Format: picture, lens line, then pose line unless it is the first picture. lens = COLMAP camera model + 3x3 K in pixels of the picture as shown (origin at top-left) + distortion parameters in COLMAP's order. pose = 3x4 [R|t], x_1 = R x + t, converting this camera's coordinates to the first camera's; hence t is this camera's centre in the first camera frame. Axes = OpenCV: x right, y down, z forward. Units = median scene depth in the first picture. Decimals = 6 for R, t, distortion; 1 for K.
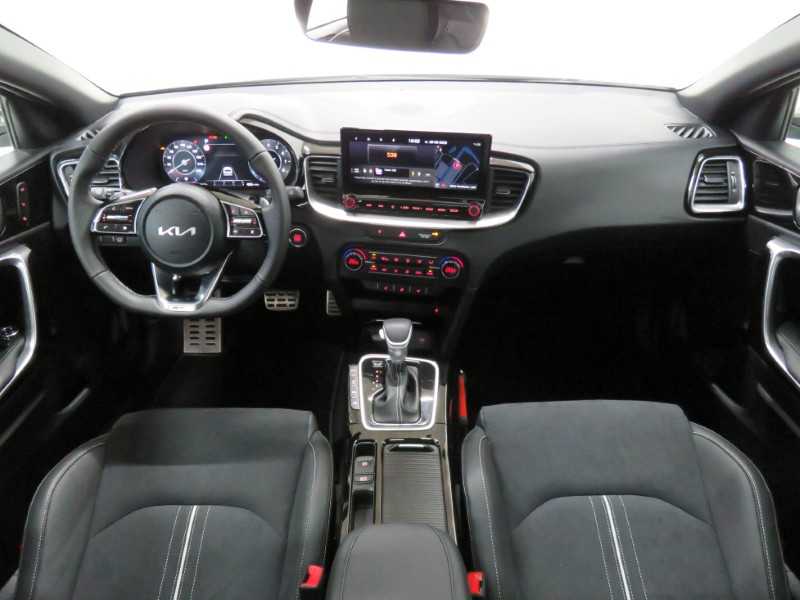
lens RADIAL K [[491.8, 0, 387.3], [0, 491.8, 281.5], [0, 0, 1]] dist [-0.030549, 0.003918]
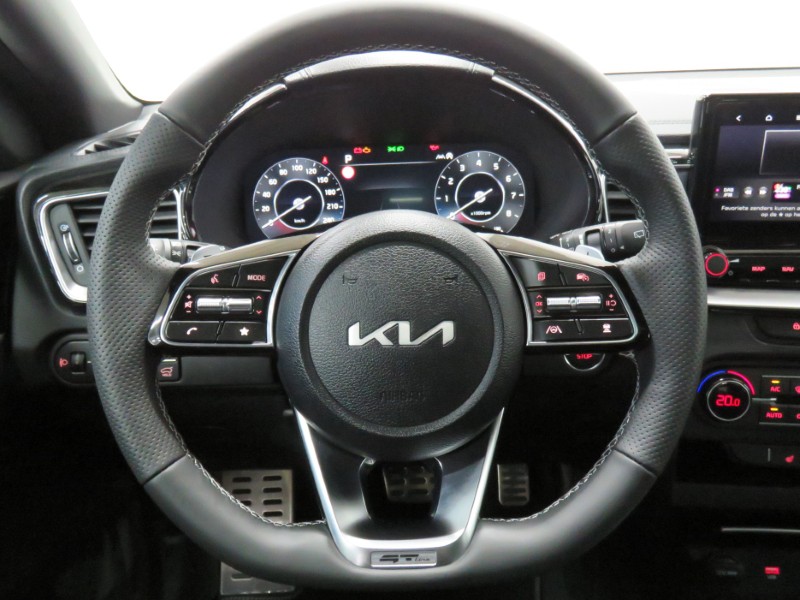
lens RADIAL K [[630.0, 0, 398.1], [0, 630.0, 300.4], [0, 0, 1]] dist [-0.008509, -0.005121]
pose [[0.998966, -0.038165, 0.024705, -0.376494], [0.042277, 0.979677, -0.196076, -0.031699], [-0.016720, 0.196918, 0.980277, 0.466630]]
